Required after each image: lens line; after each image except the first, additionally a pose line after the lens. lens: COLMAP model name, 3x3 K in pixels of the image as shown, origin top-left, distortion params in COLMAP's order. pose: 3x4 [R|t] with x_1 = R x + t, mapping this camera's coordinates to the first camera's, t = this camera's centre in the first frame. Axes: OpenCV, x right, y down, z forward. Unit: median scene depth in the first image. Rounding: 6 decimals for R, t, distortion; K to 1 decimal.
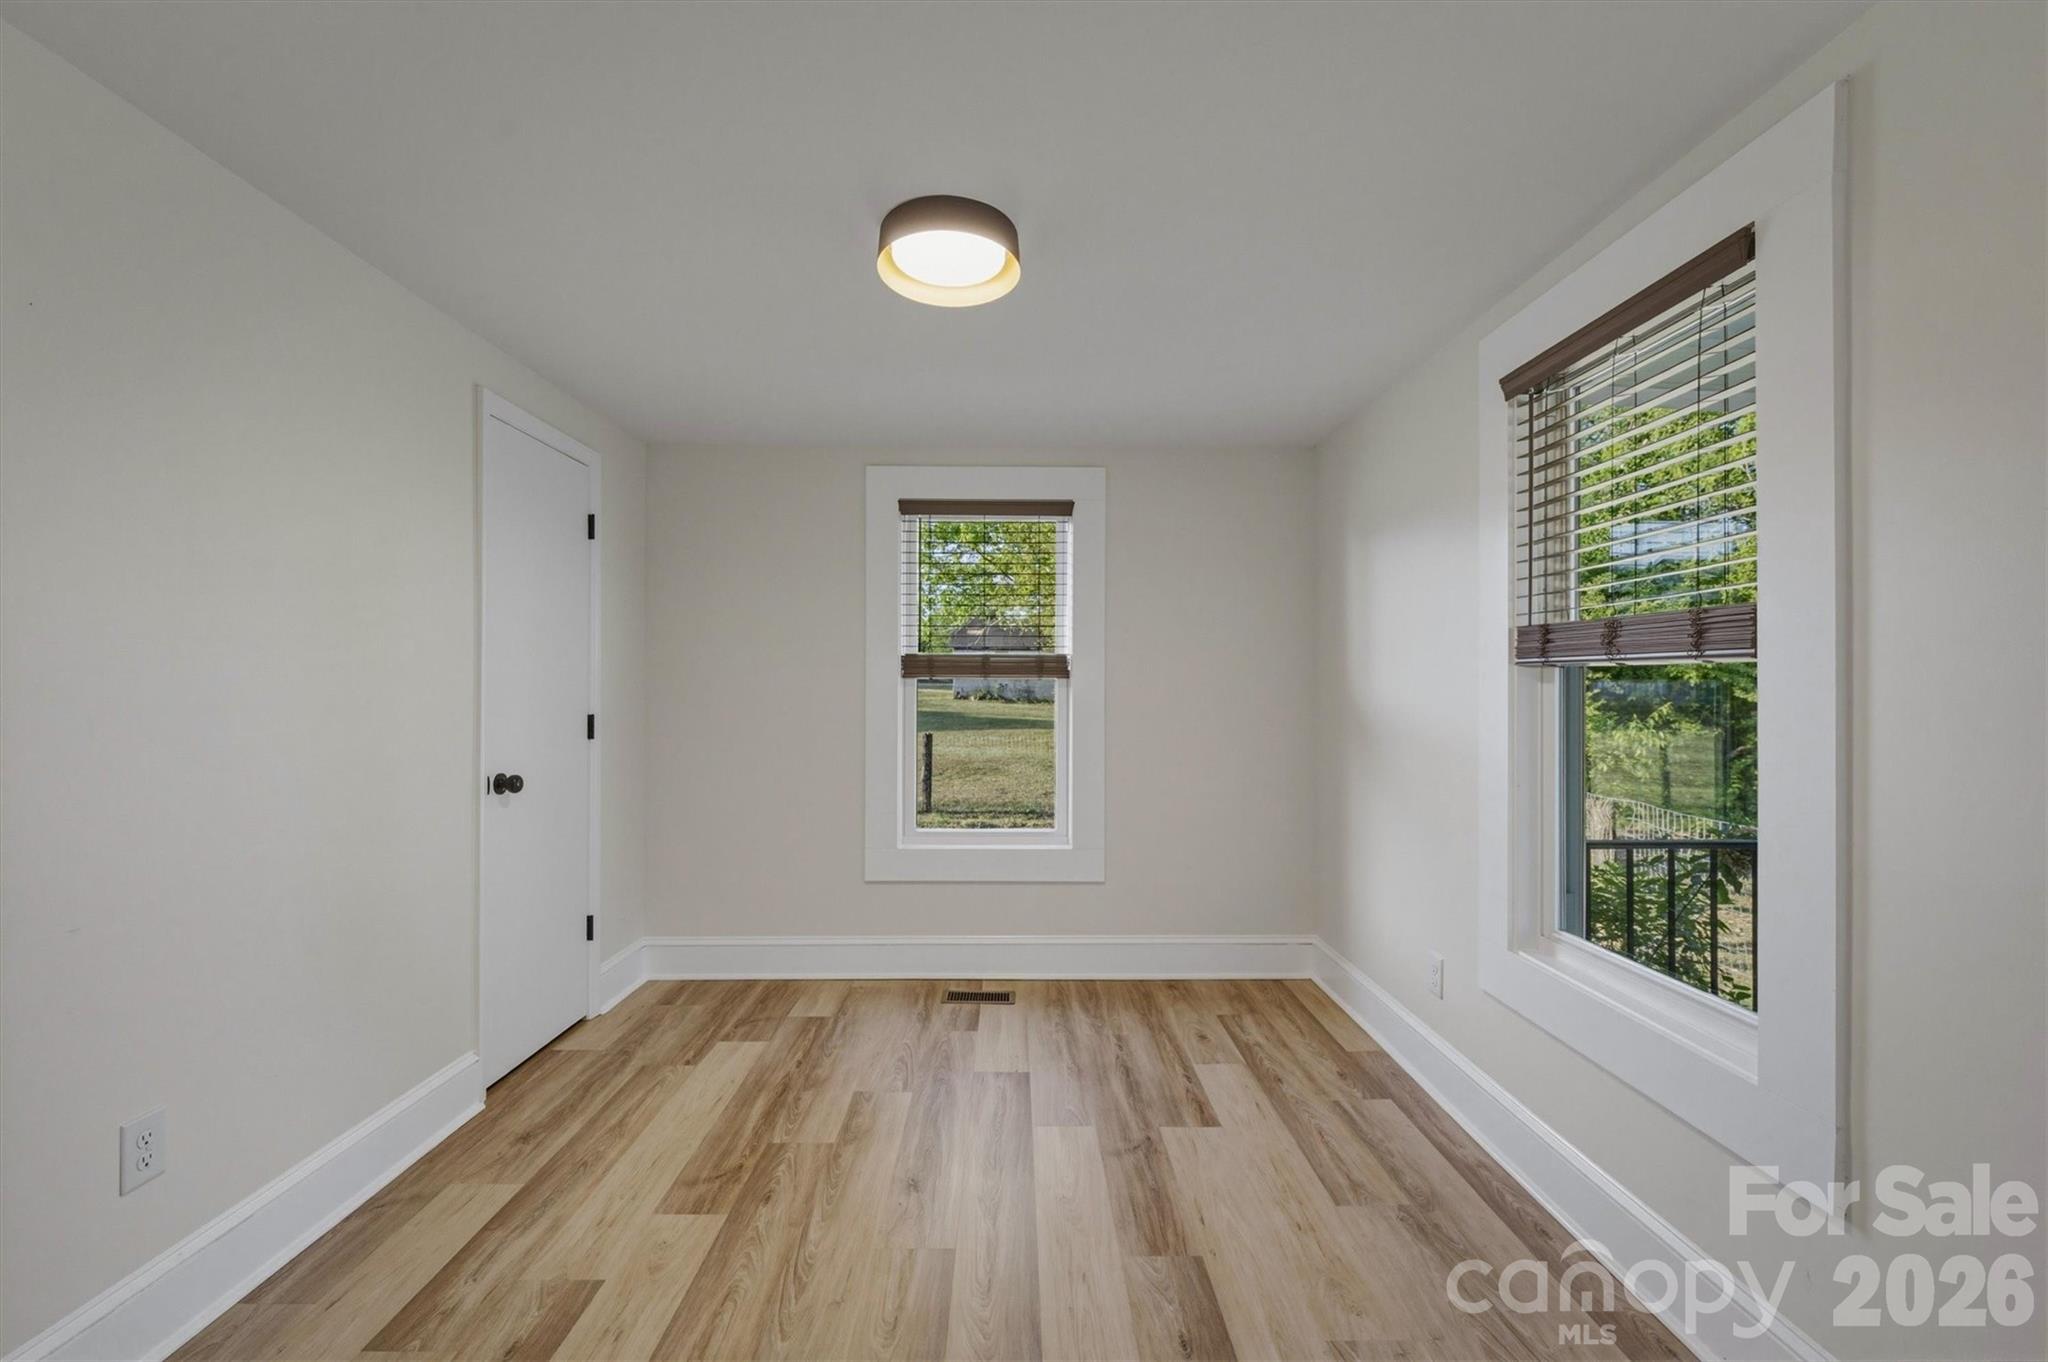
lens RADIAL K [[835.3, 0, 1021.2], [0, 835.3, 697.3], [0, 0, 1]] dist [-0.001496, -0.000013]
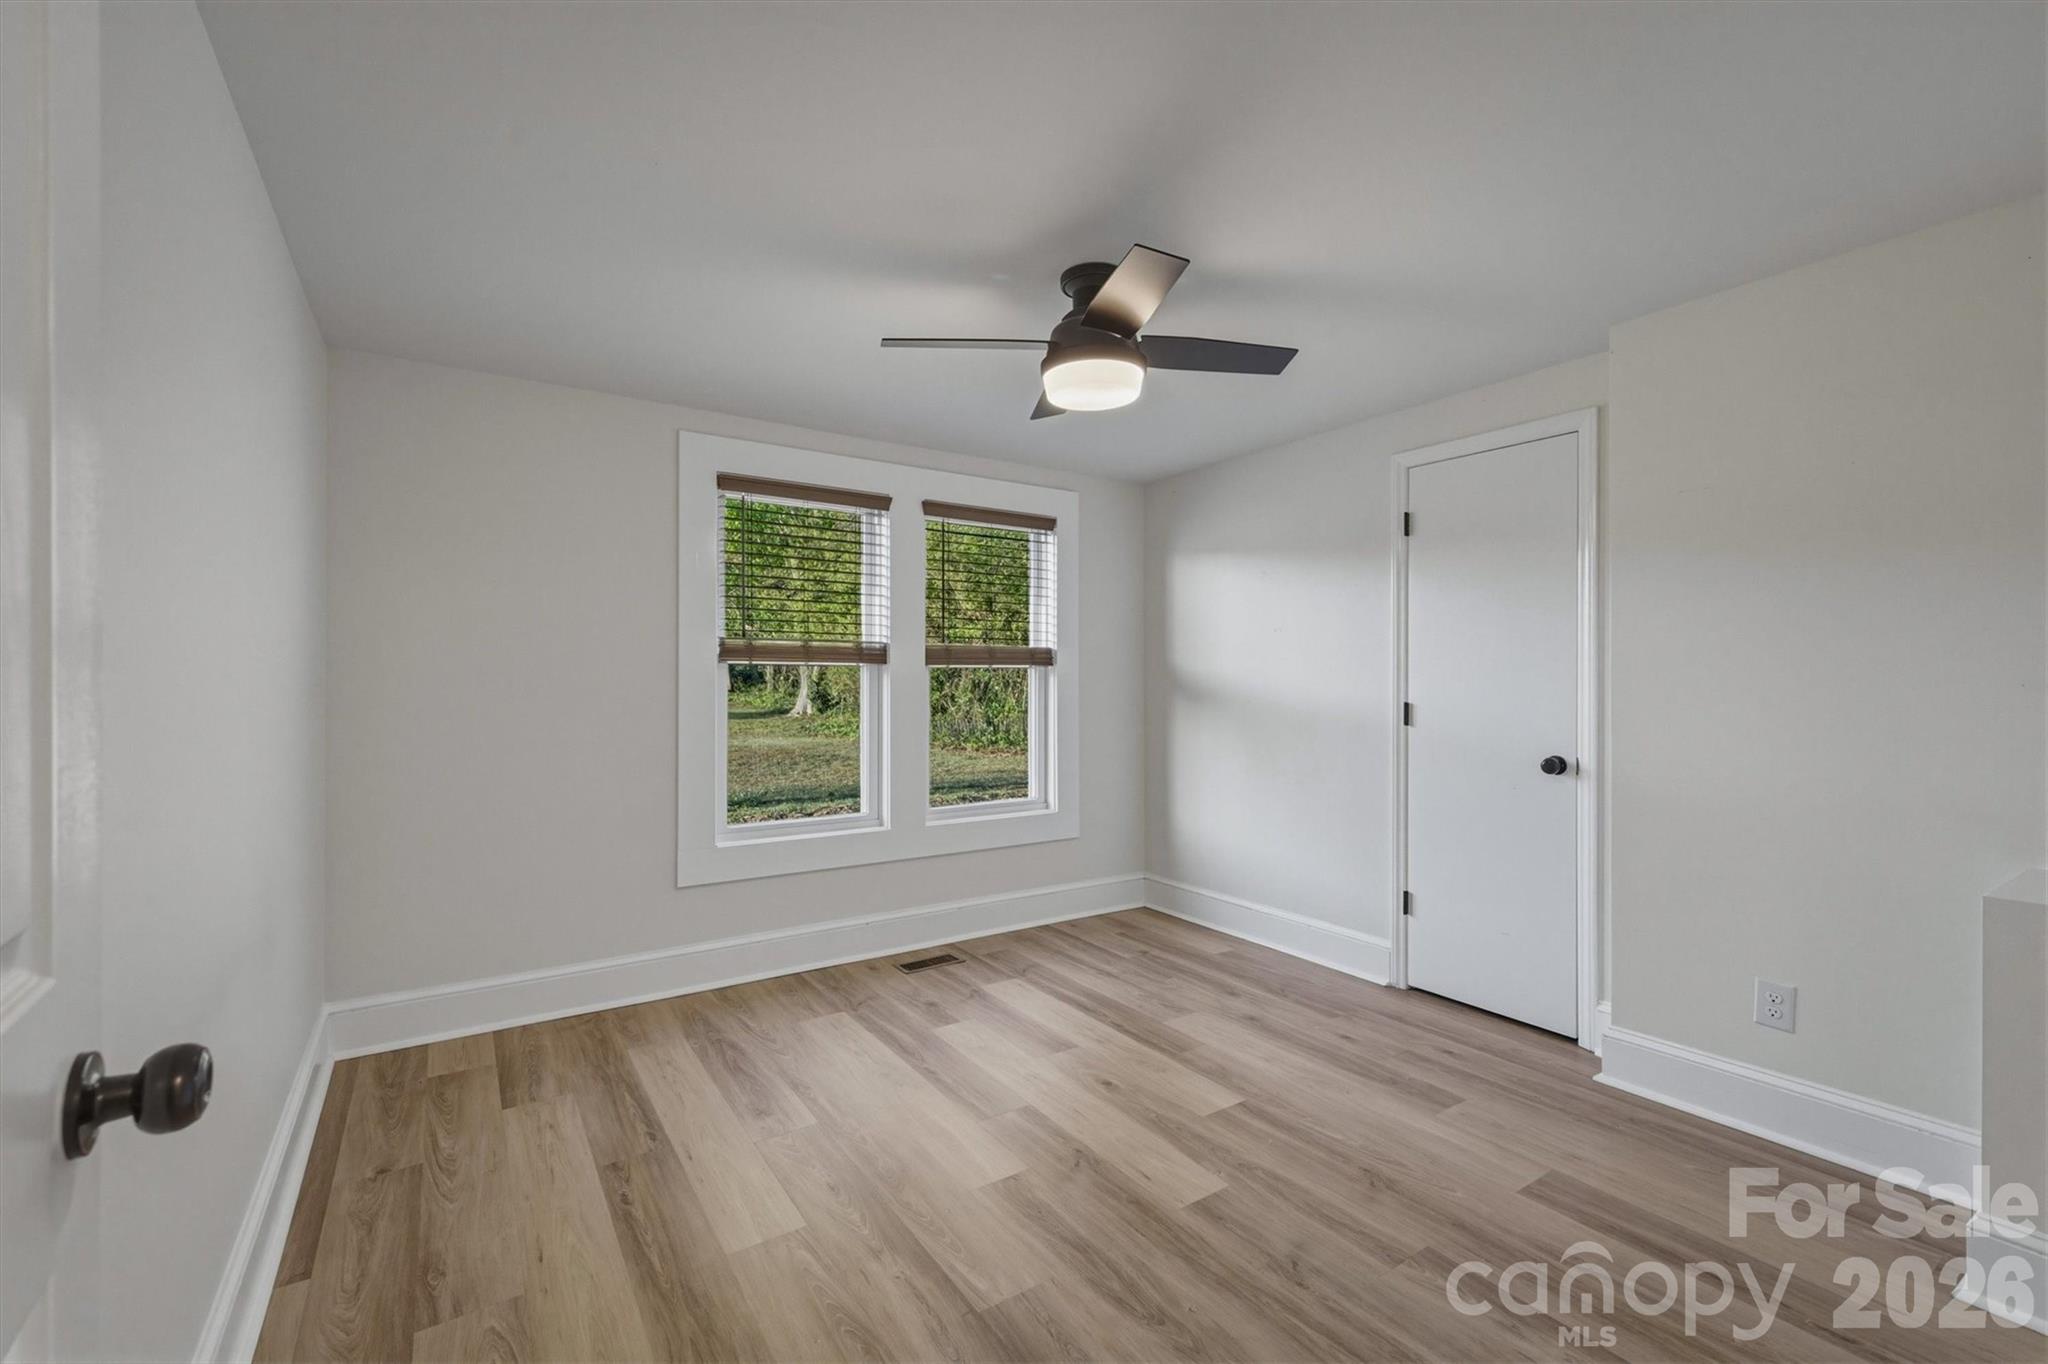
lens RADIAL K [[868.3, 0, 1032.1], [0, 868.3, 673.6], [0, 0, 1]] dist [0.010412, -0.000171]
pose [[0.830699, 0.001015, 0.556721, -0.564547], [0.005026, 0.999944, -0.009322, -0.002150], [-0.556699, 0.010542, 0.830647, -0.004732]]
